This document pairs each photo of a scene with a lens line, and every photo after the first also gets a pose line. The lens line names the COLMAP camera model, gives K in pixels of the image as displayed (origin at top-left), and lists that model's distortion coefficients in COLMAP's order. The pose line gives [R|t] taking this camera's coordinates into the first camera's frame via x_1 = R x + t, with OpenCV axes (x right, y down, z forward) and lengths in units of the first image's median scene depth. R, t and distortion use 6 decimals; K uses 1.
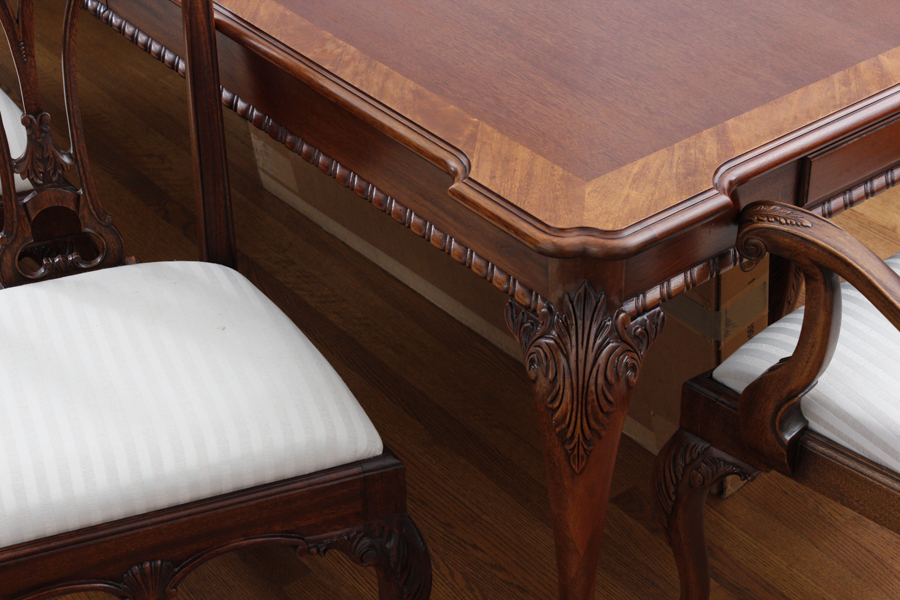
lens RADIAL K [[1731.1, 0, 450.9], [0, 1731.1, 297.1], [0, 0, 1]] dist [-0.046428, 0.000000]
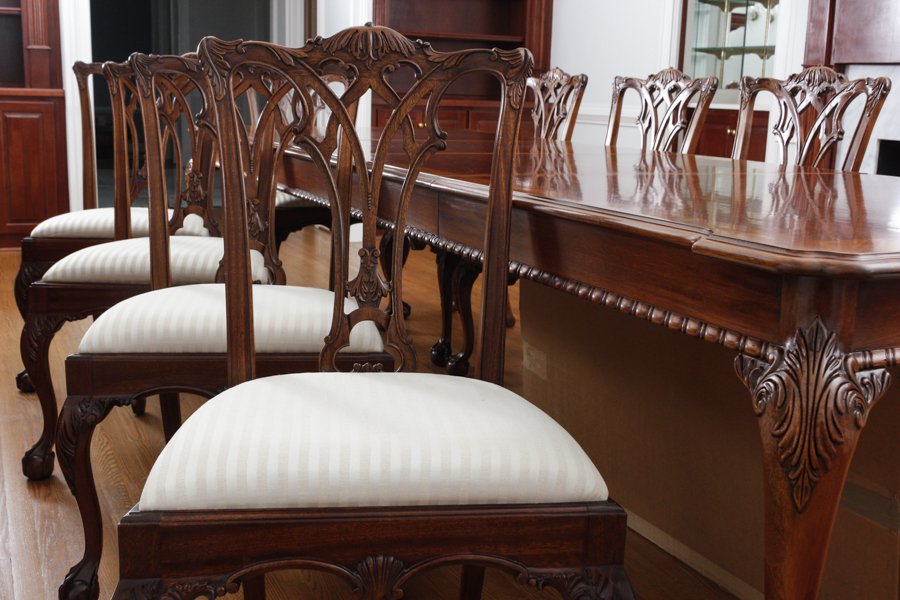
lens RADIAL K [[1015.0, 0, 445.5], [0, 1015.0, 297.3], [0, 0, 1]] dist [-0.020059, 0.000000]
pose [[0.971052, 0.087972, -0.222079, -0.008217], [-0.167818, 0.912862, -0.372184, 0.241299], [0.169986, 0.398679, 0.901199, 0.370165]]
